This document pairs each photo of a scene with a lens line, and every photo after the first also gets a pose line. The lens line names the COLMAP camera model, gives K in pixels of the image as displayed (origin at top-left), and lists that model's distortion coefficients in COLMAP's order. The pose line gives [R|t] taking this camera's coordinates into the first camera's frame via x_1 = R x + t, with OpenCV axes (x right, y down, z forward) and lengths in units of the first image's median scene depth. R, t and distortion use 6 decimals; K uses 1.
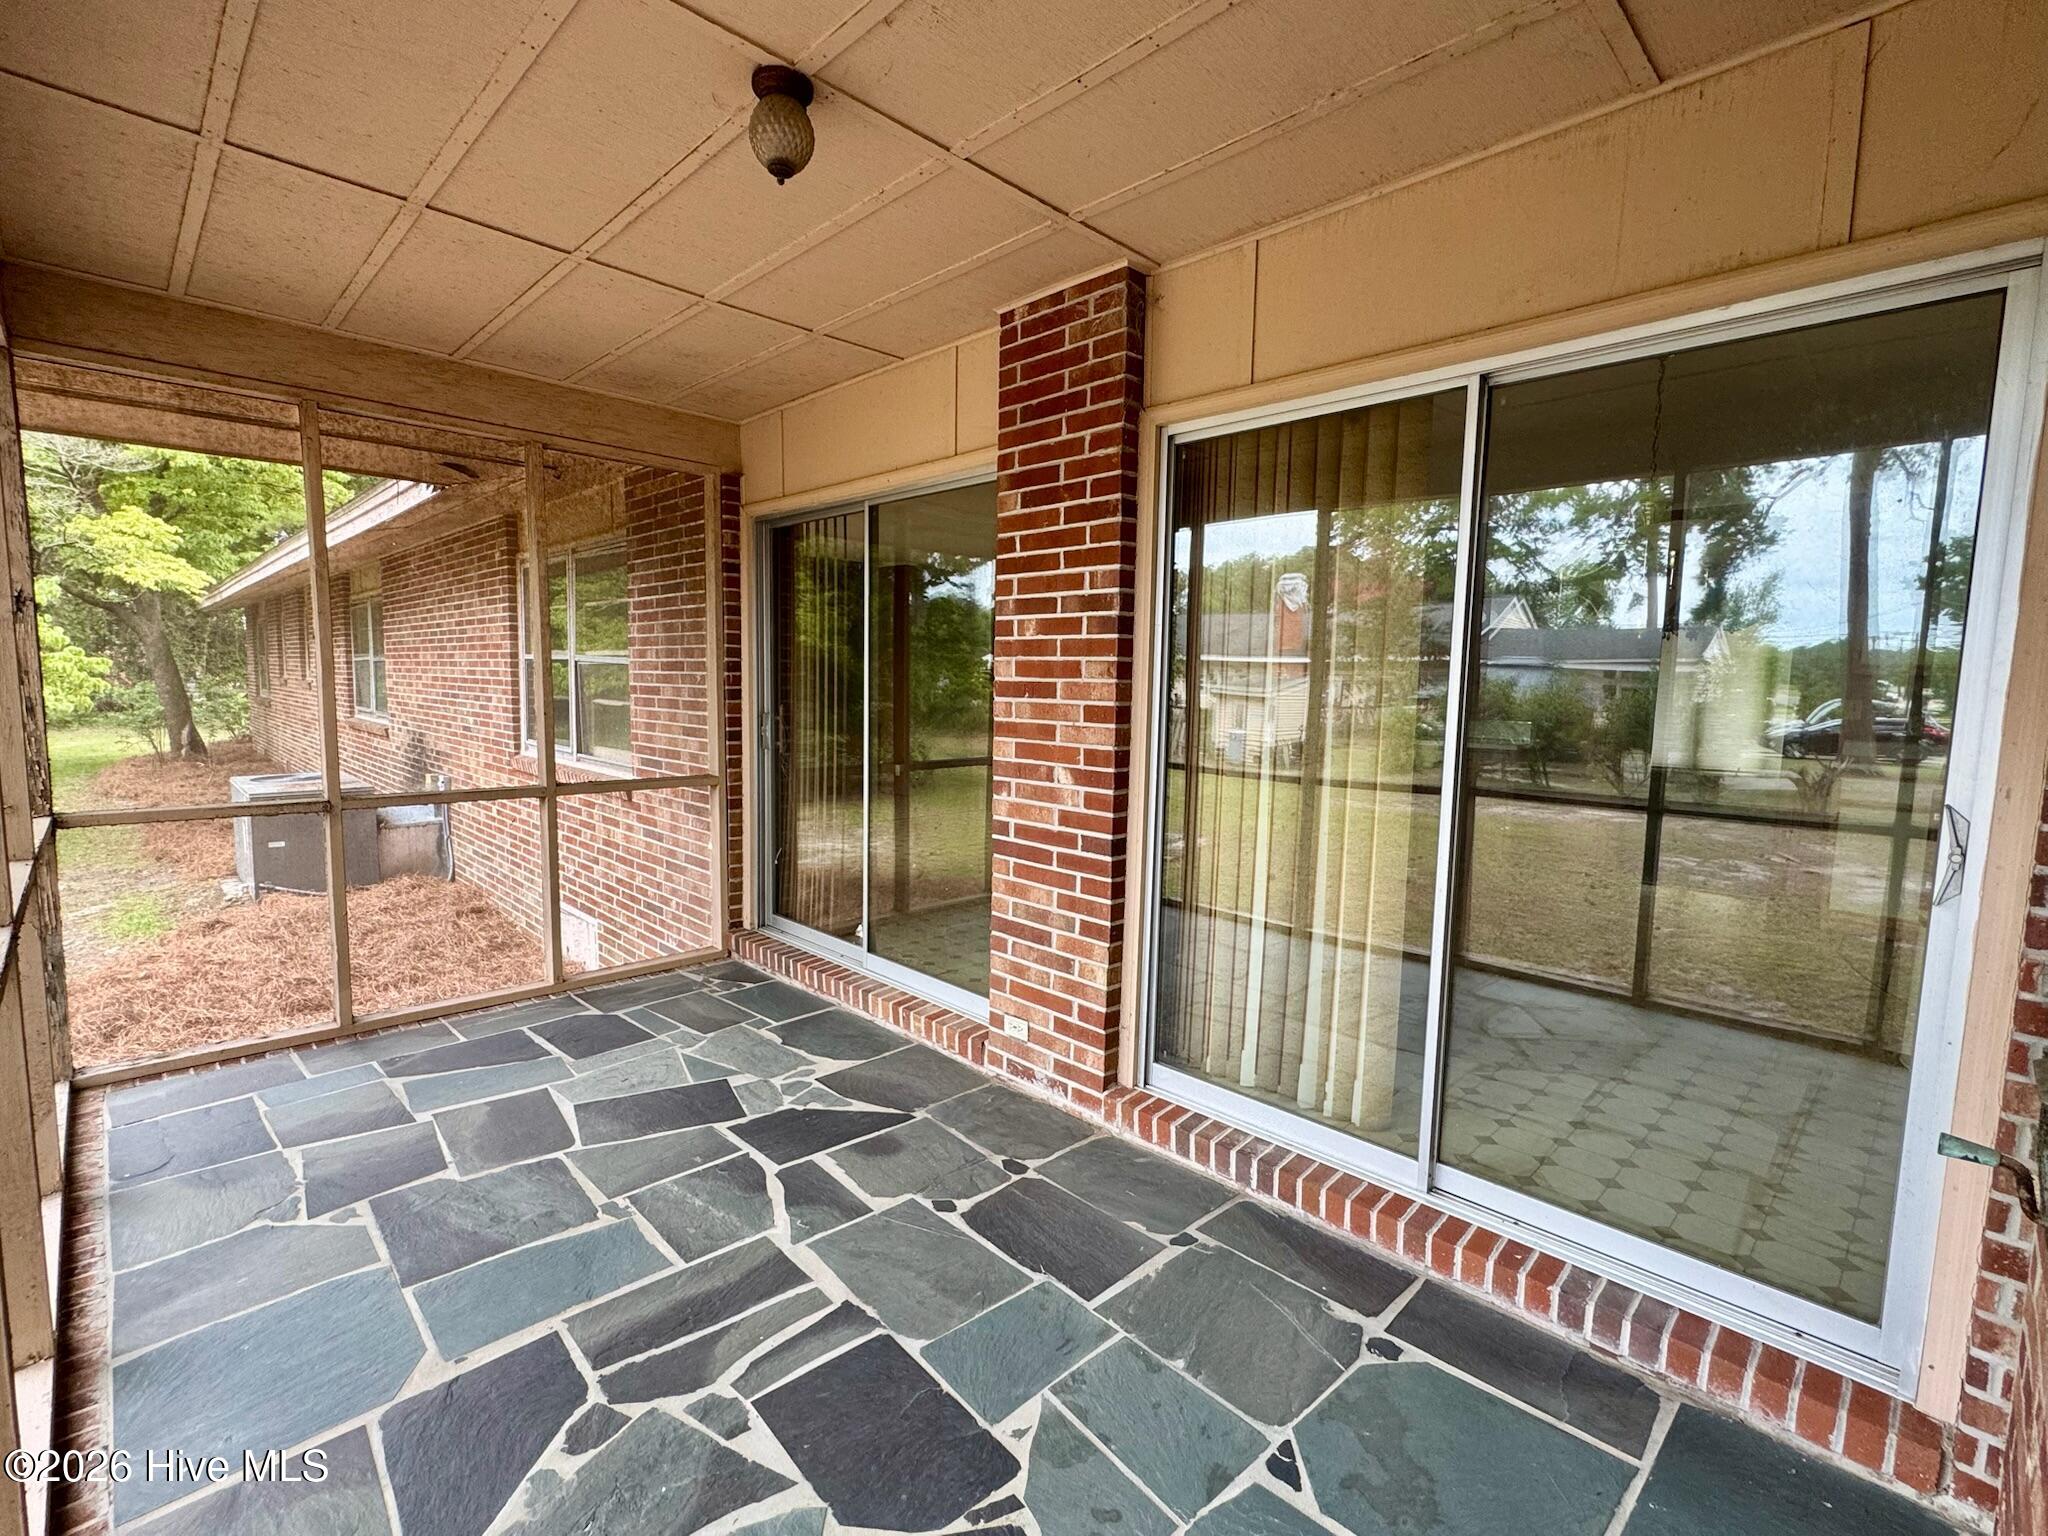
lens RADIAL K [[949.4, 0, 1023.7], [0, 949.4, 774.1], [0, 0, 1]] dist [0.001007, 0.000259]
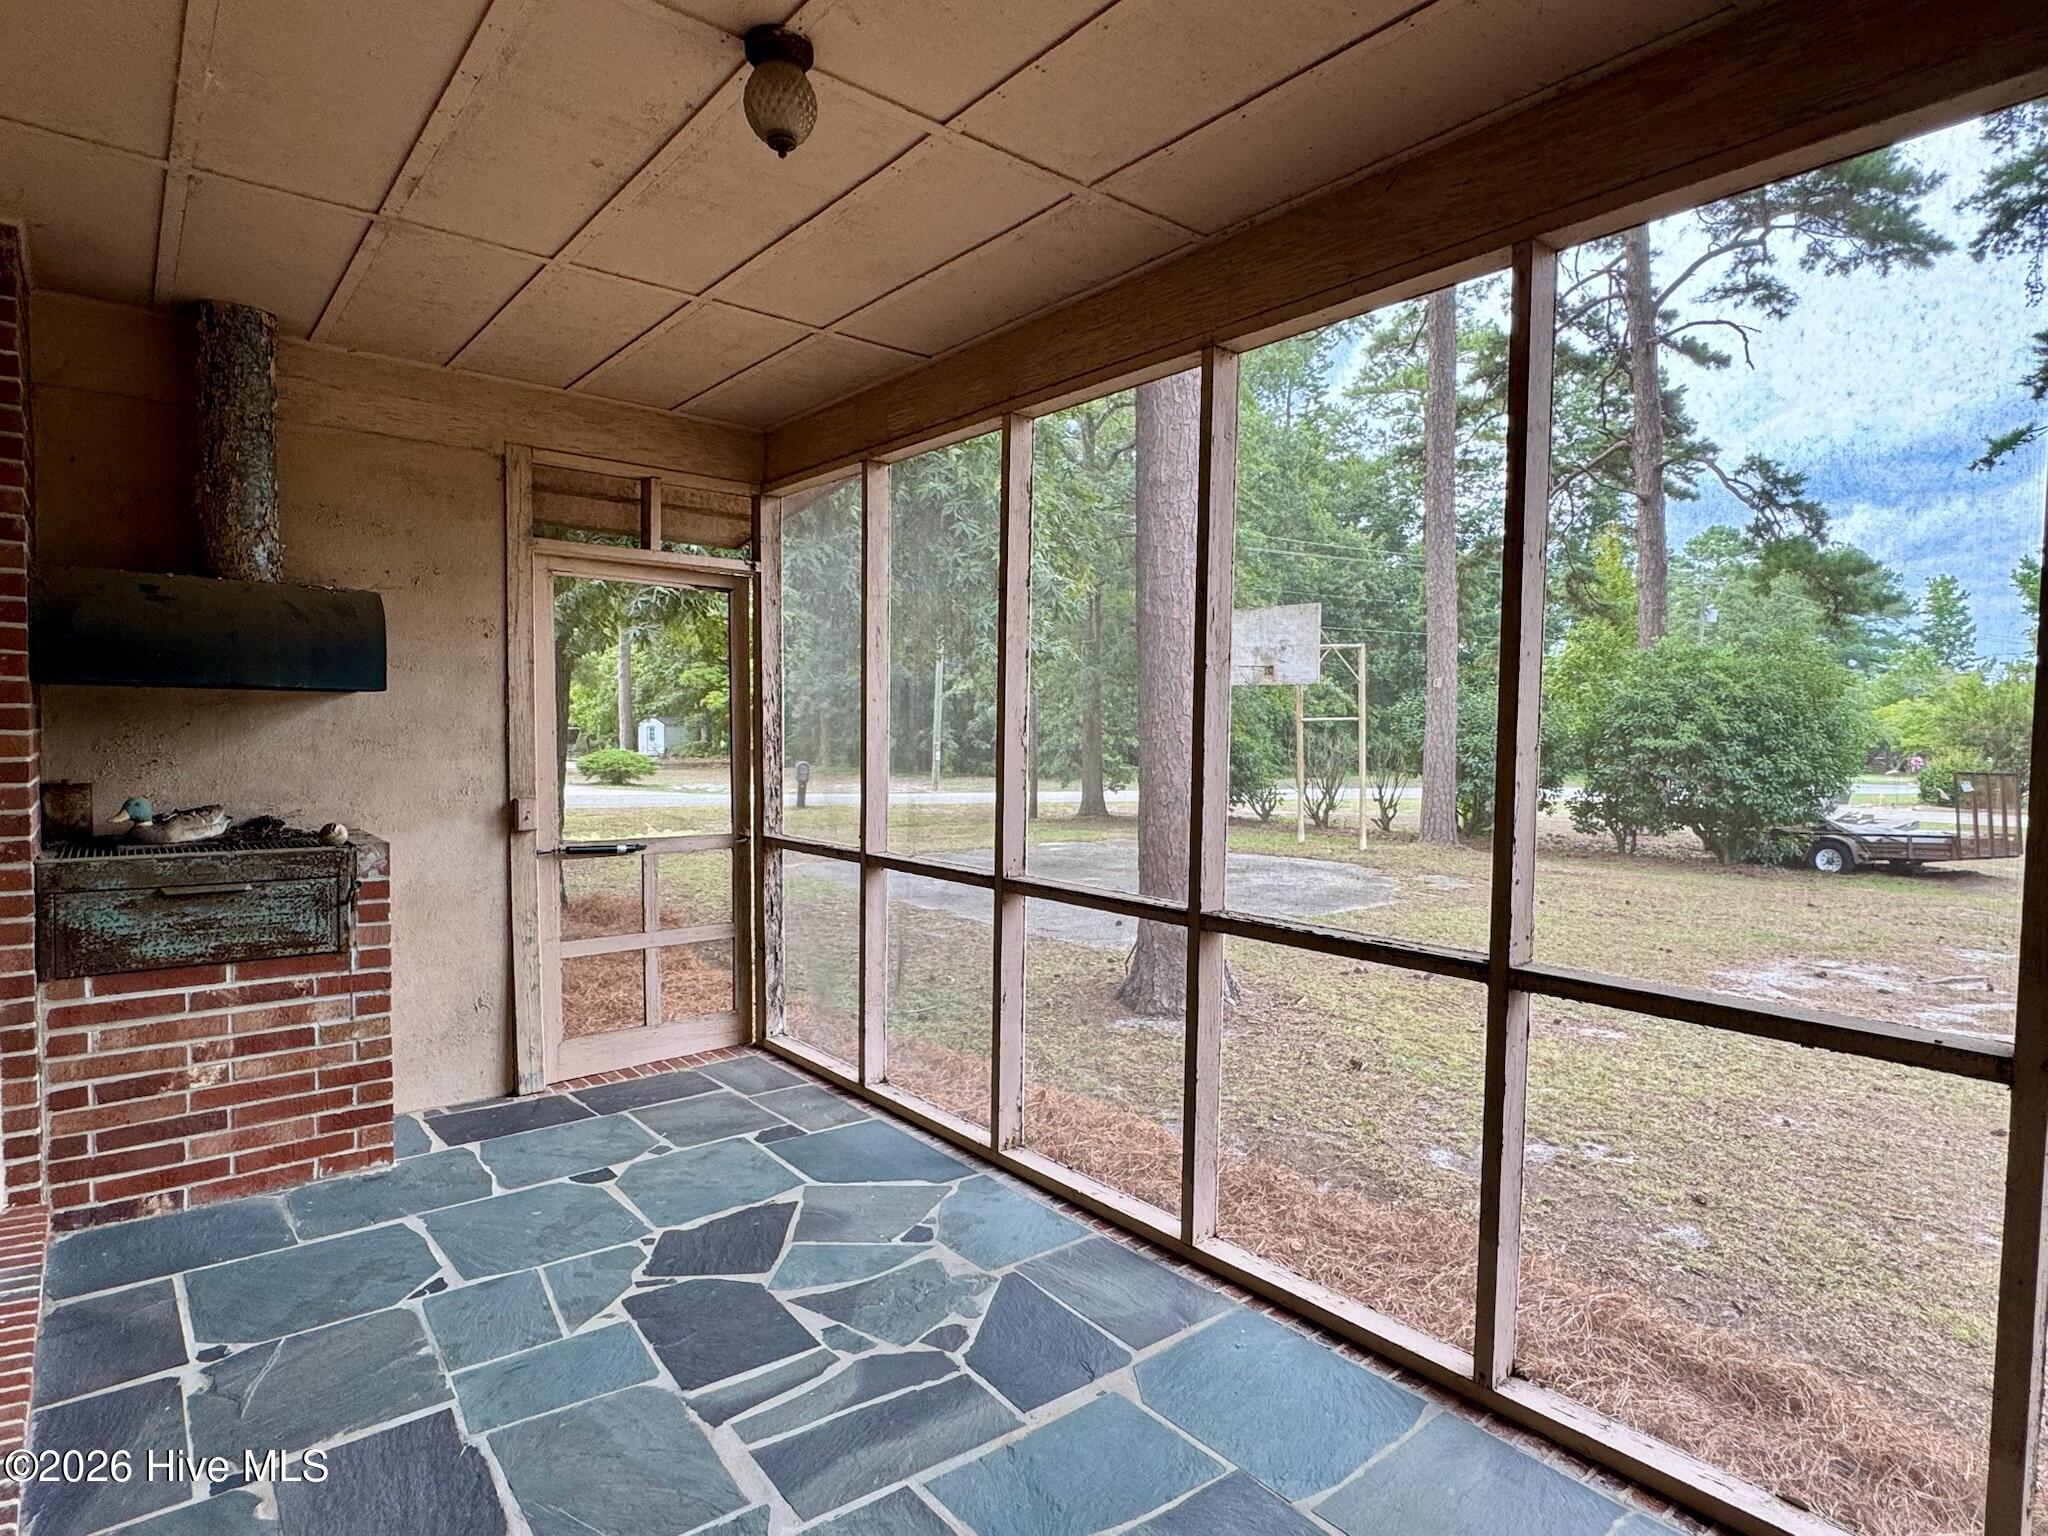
lens RADIAL K [[1135.5, 0, 1023.3], [0, 1135.5, 772.9], [0, 0, 1]] dist [0.000814, 0.000299]
pose [[-0.995548, -0.032869, 0.088337, -0.610943], [-0.019845, 0.989310, 0.144469, -0.219952], [-0.092141, 0.142073, -0.985558, 2.167959]]
